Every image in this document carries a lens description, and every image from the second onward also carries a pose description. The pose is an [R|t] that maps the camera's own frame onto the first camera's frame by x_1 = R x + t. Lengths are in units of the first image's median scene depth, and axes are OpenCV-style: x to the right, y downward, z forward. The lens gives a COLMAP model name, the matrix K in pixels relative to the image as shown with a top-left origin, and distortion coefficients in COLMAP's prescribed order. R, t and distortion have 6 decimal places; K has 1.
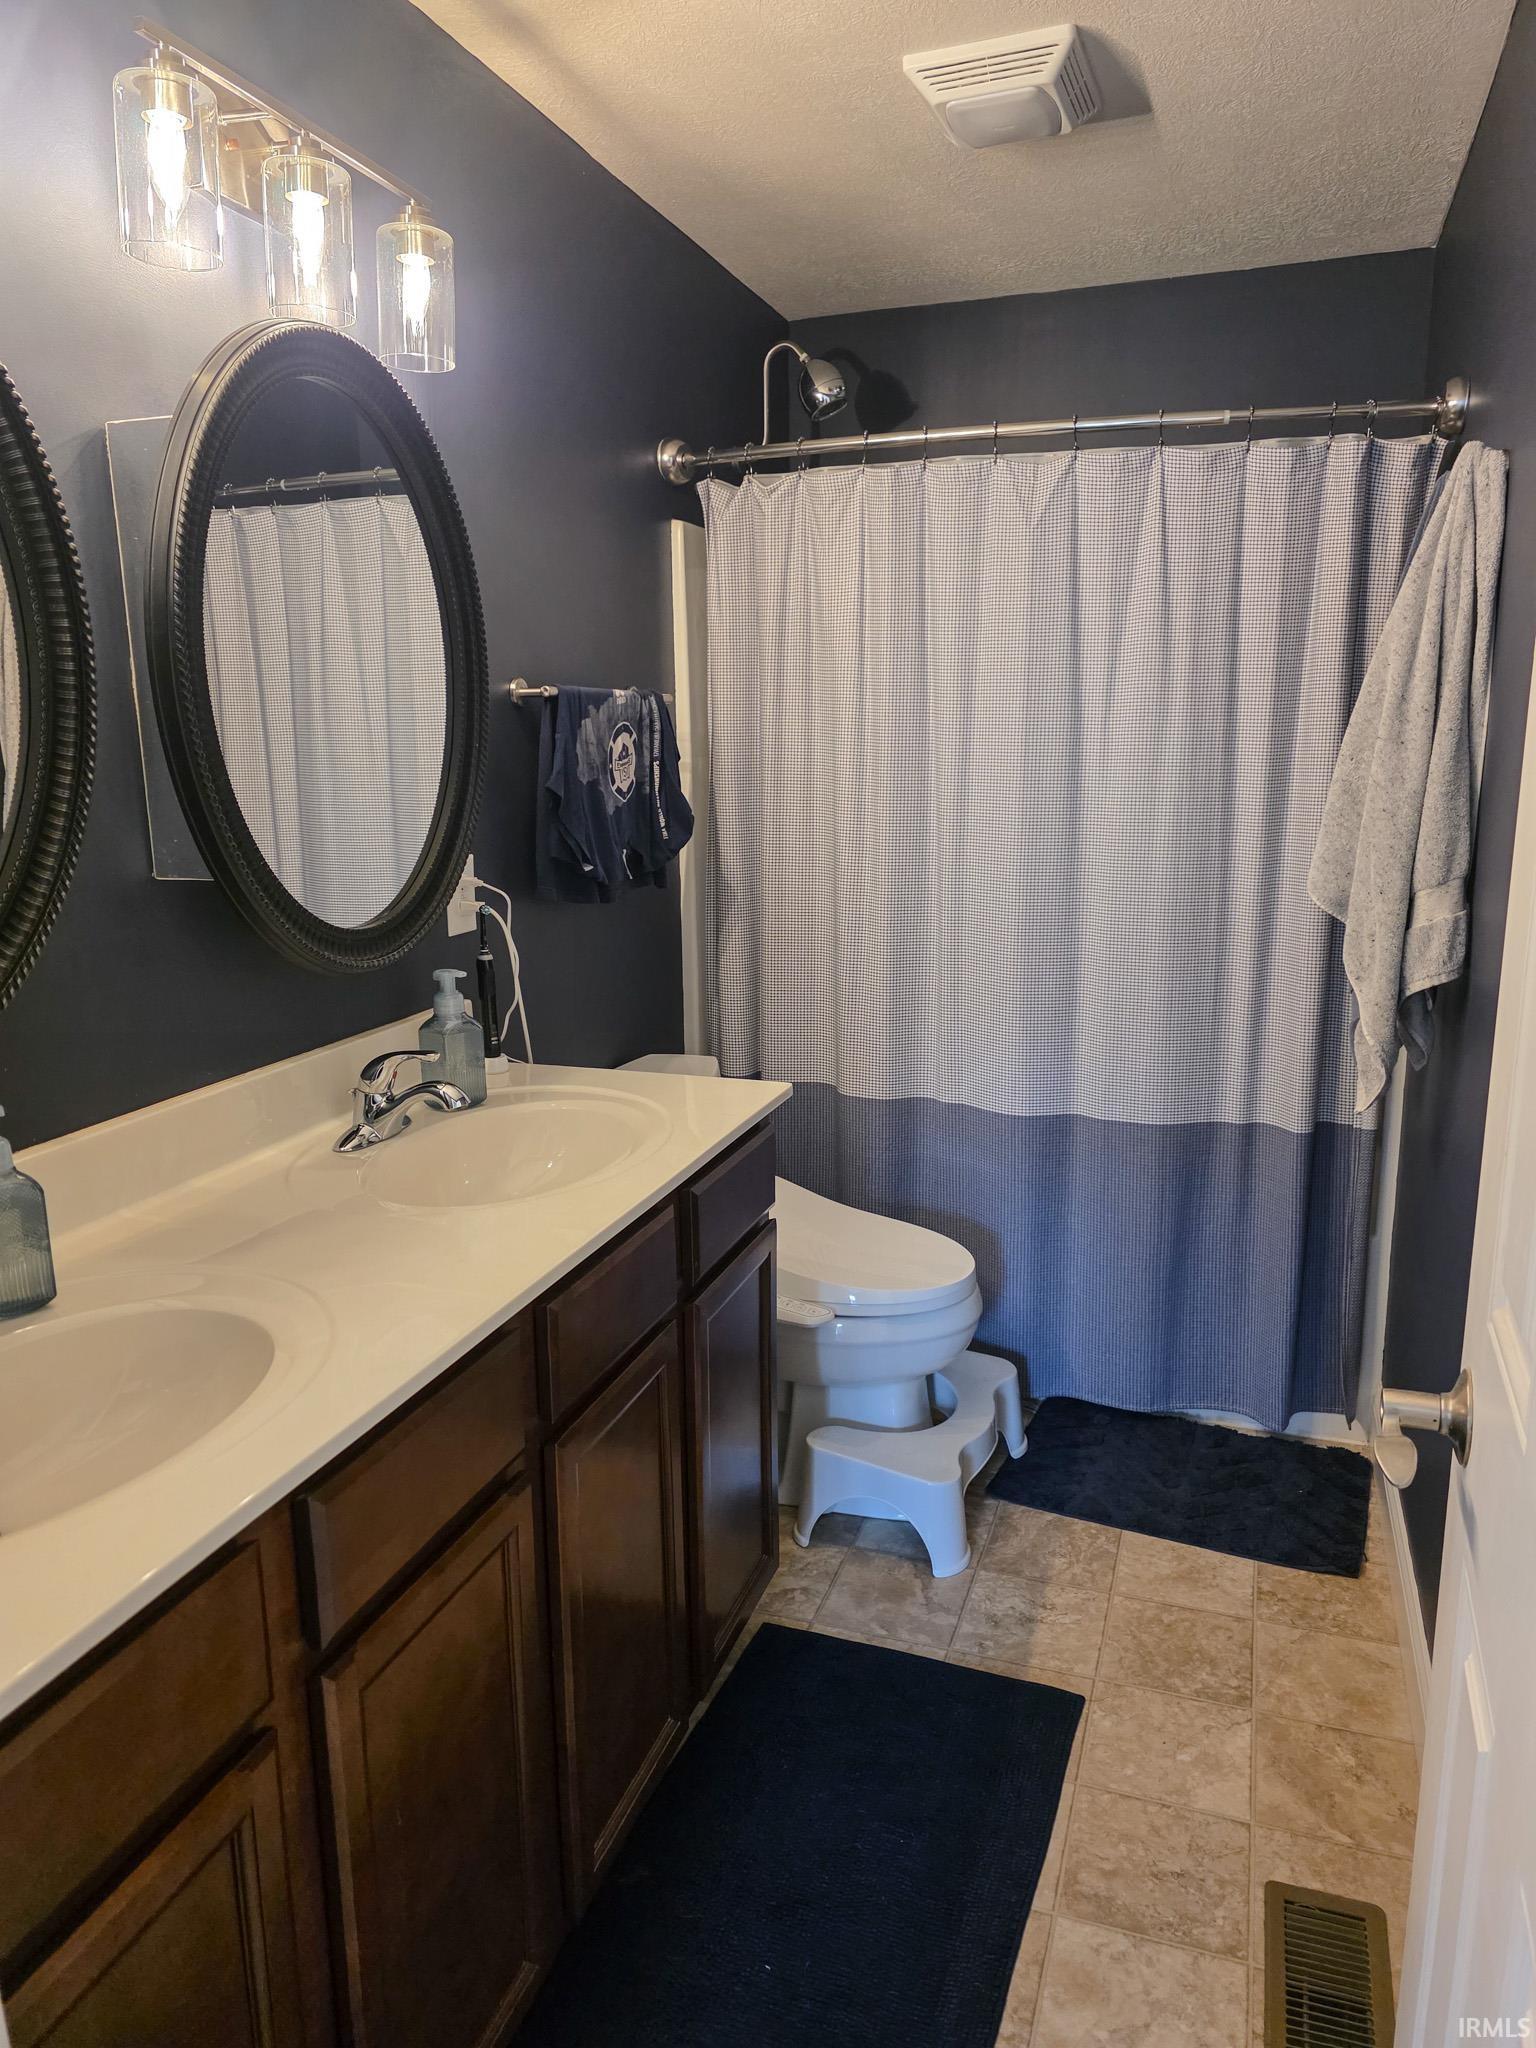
lens RADIAL K [[1400.7, 0, 767.1], [0, 1400.7, 1025.4], [0, 0, 1]] dist [0.015086, -0.007500]
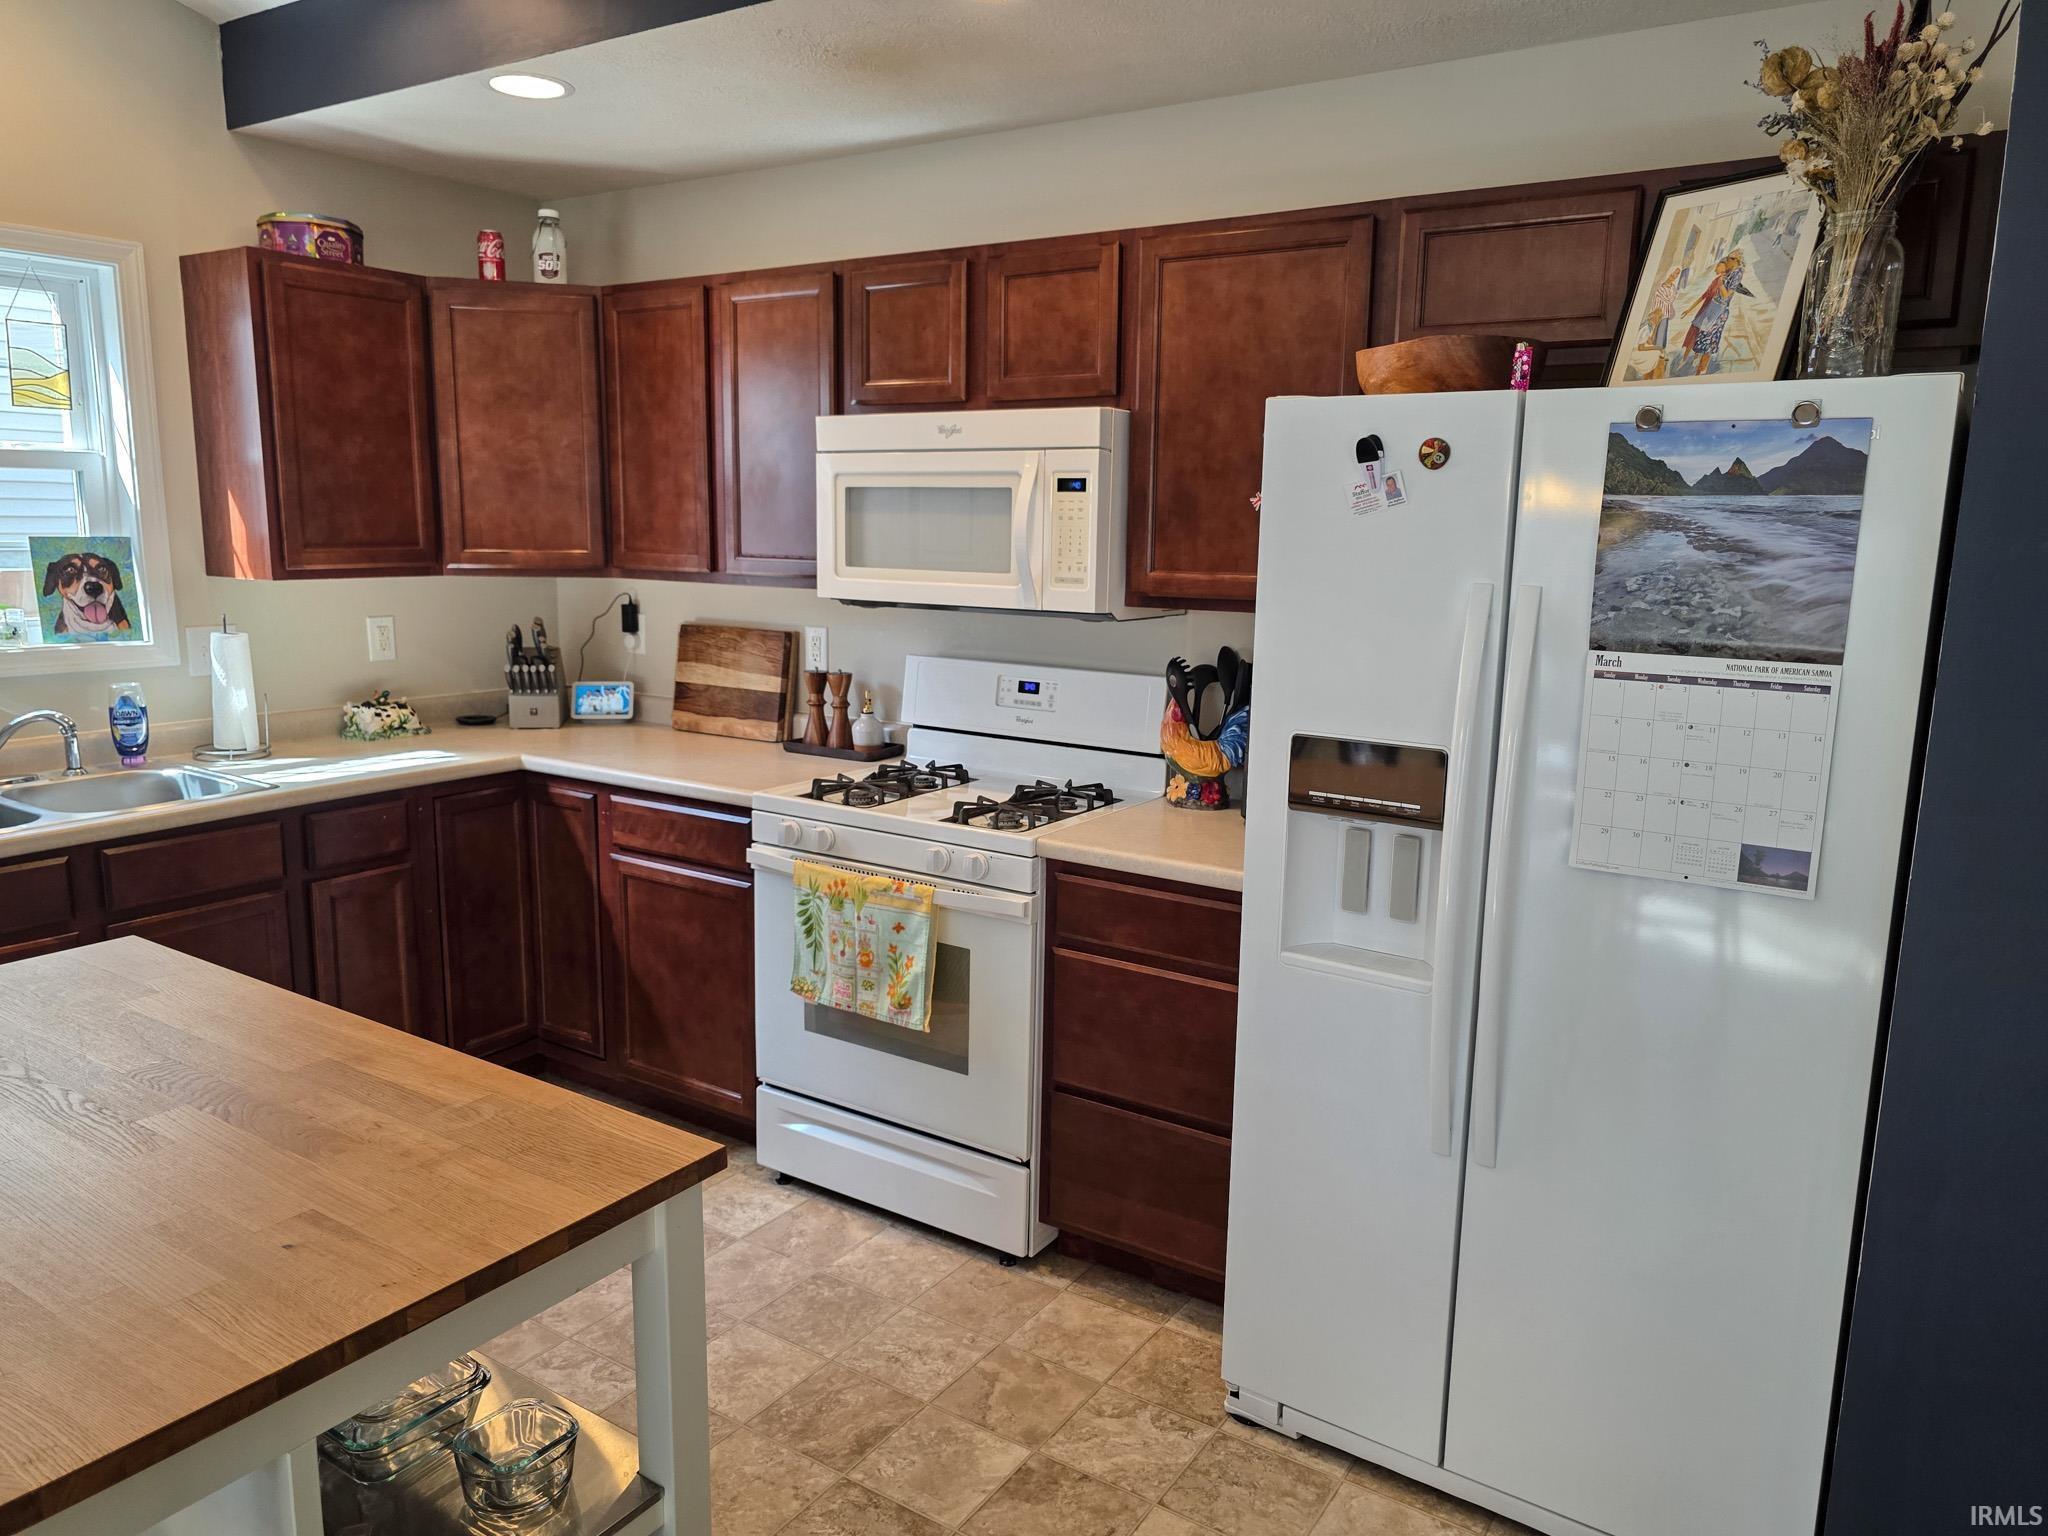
lens RADIAL K [[1400.7, 0, 1032.6], [0, 1400.7, 762.4], [0, 0, 1]] dist [0.015086, -0.007500]
pose [[-0.970694, -0.043545, 0.236342, -0.154705], [0.045945, 0.931680, 0.360362, -0.436894], [-0.235887, 0.360660, -0.902376, 1.851951]]
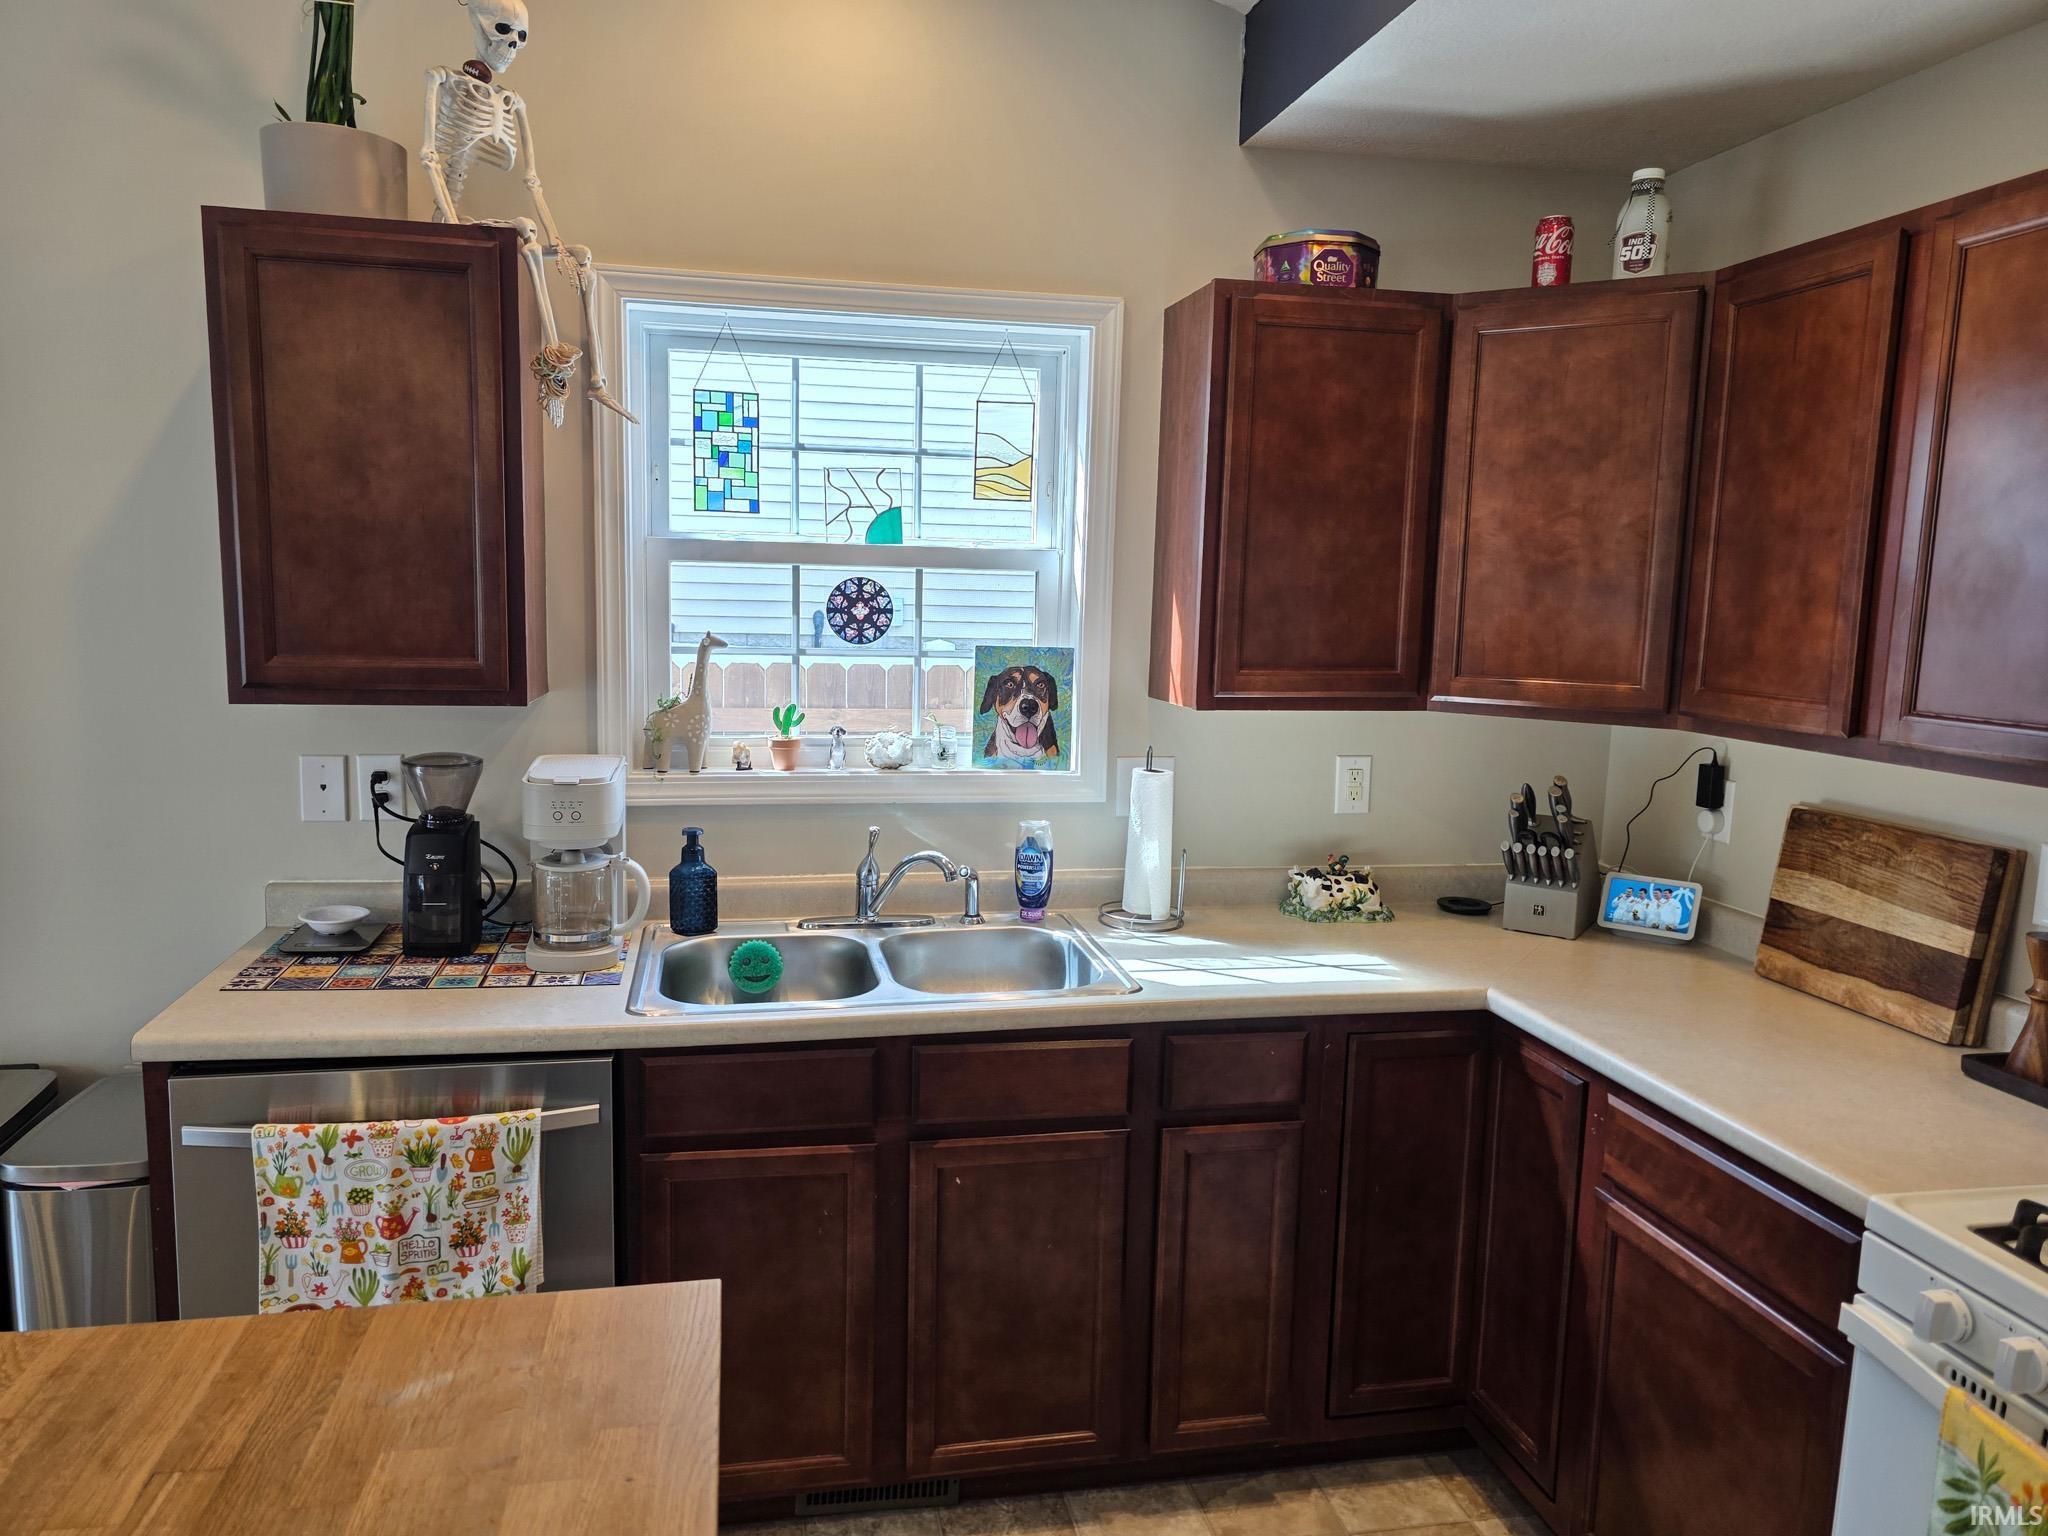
lens RADIAL K [[1400.7, 0, 1000.2], [0, 1400.7, 772.4], [0, 0, 1]] dist [0.015086, -0.007500]
pose [[-0.504823, -0.112834, 0.855817, 0.082994], [0.160147, 0.961967, 0.221296, -0.347291], [-0.848237, 0.248772, -0.467553, 1.319371]]
